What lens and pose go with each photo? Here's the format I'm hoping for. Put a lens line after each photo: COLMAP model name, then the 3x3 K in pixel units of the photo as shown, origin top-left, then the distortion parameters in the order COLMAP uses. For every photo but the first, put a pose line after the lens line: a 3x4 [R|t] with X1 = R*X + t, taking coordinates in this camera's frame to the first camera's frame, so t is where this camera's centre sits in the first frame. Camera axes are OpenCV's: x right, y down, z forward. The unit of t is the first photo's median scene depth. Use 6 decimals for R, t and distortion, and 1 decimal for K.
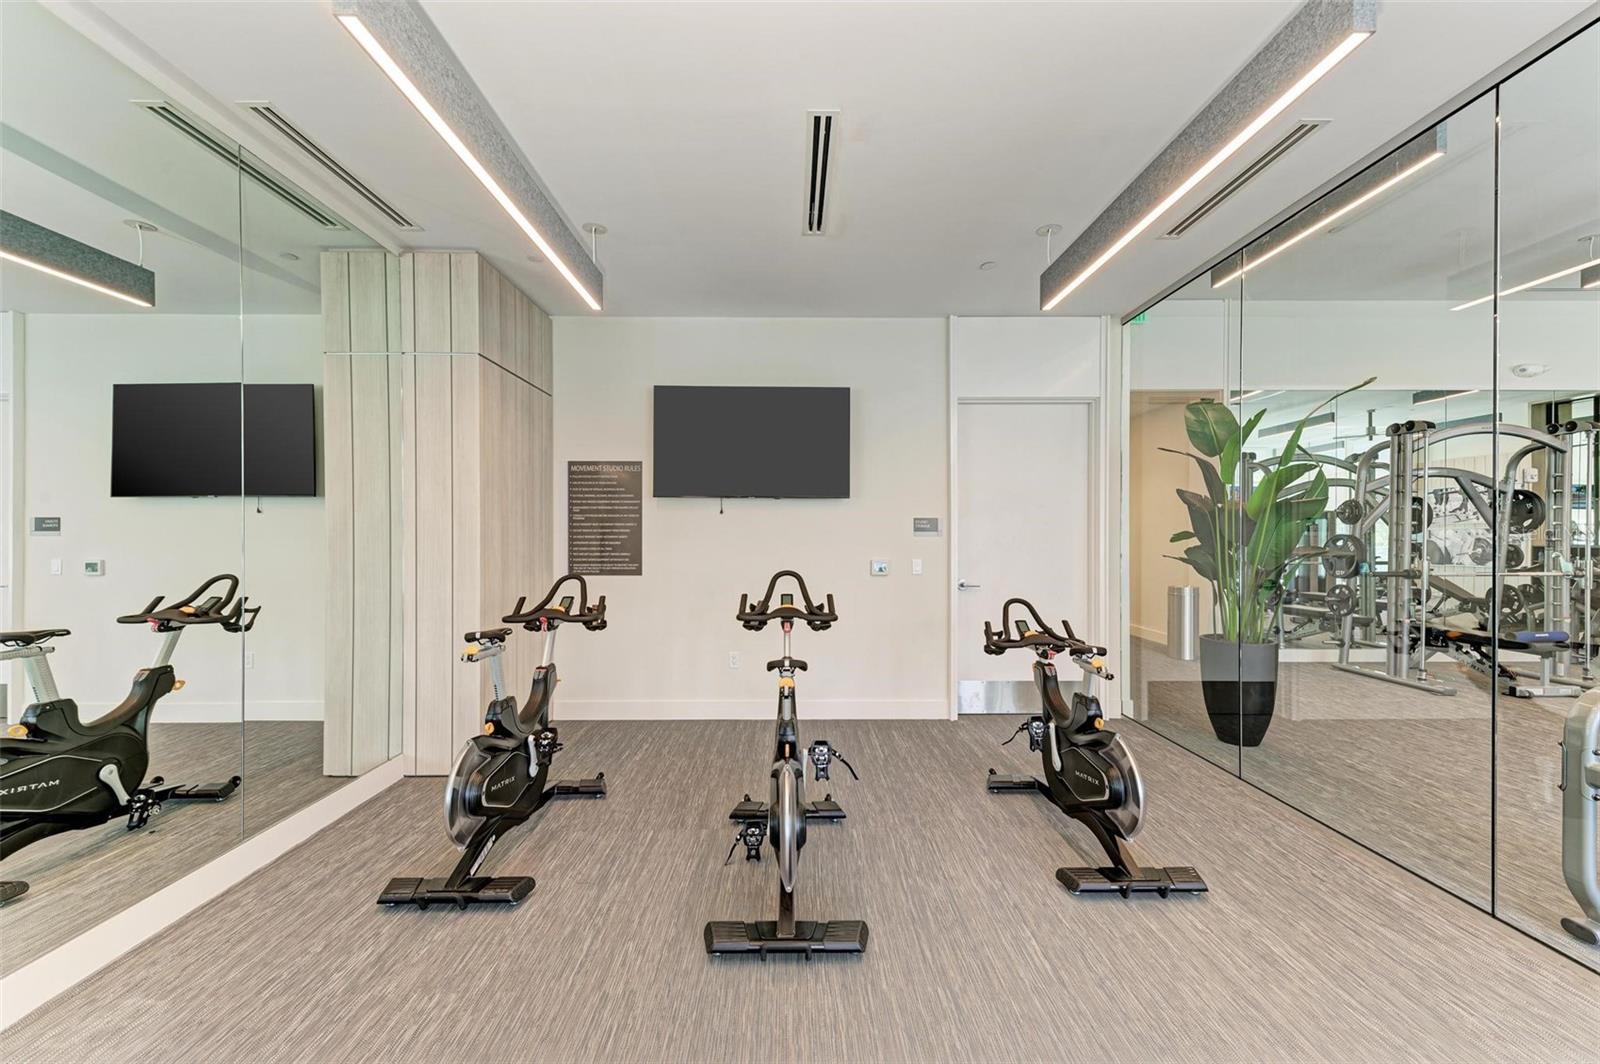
lens RADIAL K [[615.2, 0, 796.5], [0, 615.2, 545.0], [0, 0, 1]] dist [0.001716, 0.000158]
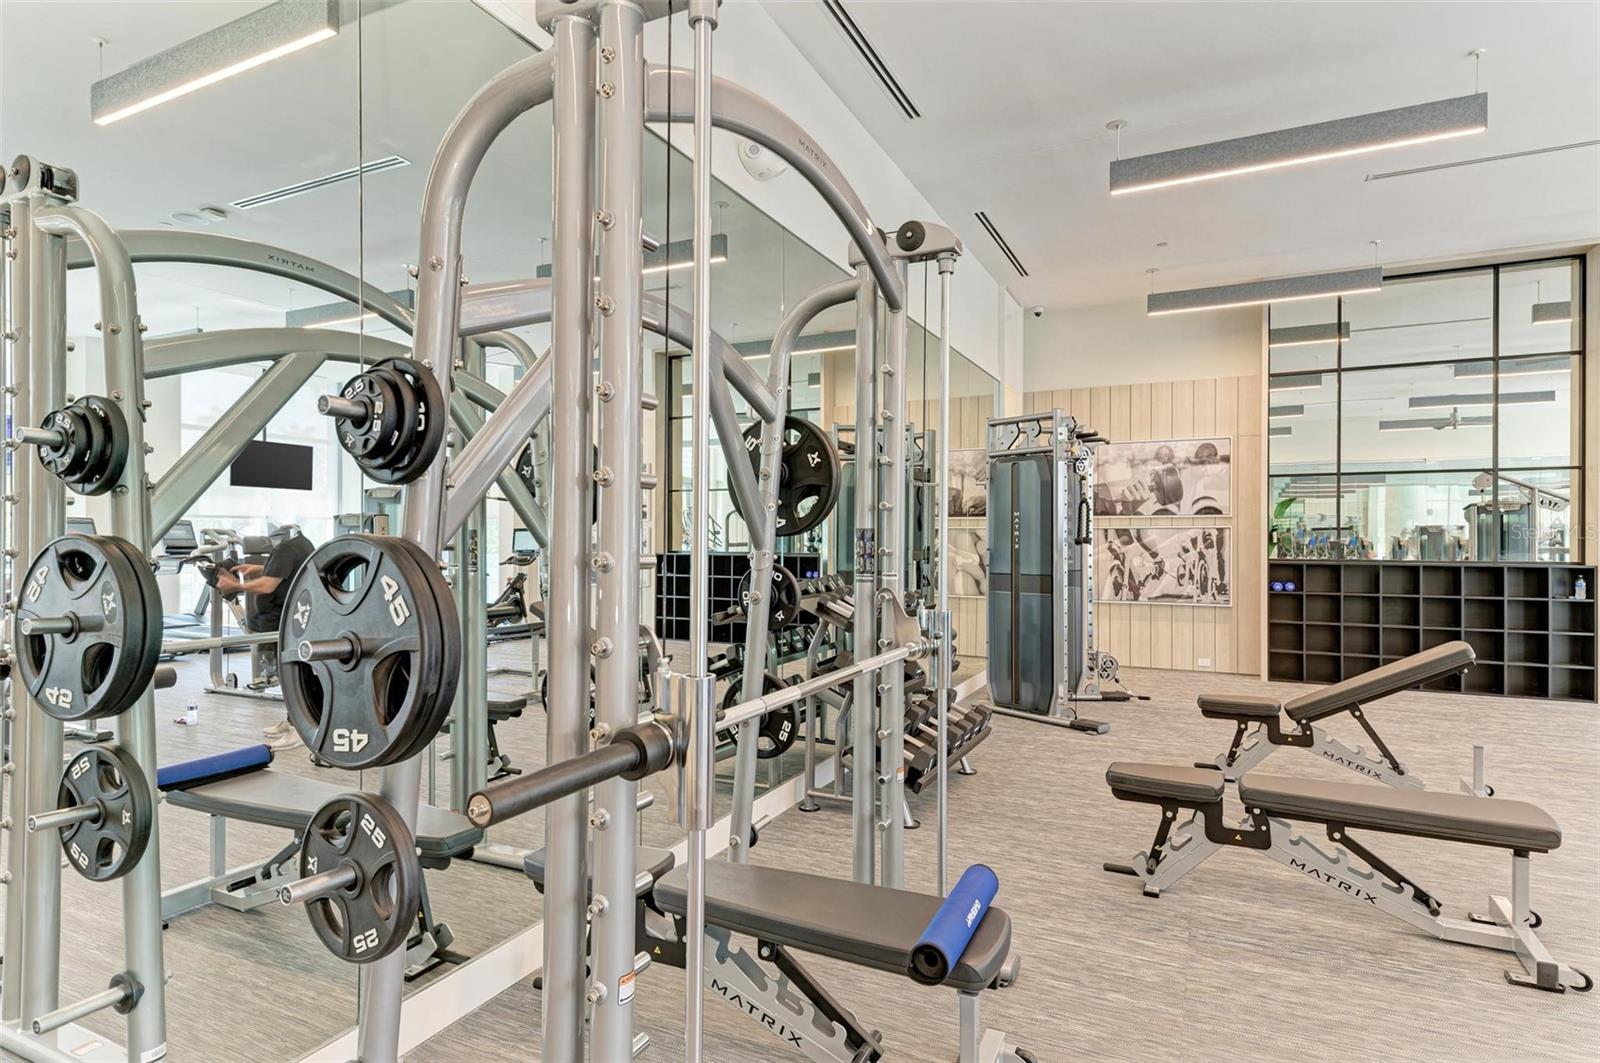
lens RADIAL K [[858.7, 0, 797.9], [0, 858.7, 536.4], [0, 0, 1]] dist [0.000676, 0.000144]
pose [[0.445174, 0.003437, 0.895437, 0.712954], [0.000648, 0.999991, -0.004161, -0.015668], [-0.895444, 0.002433, 0.445168, 0.766406]]
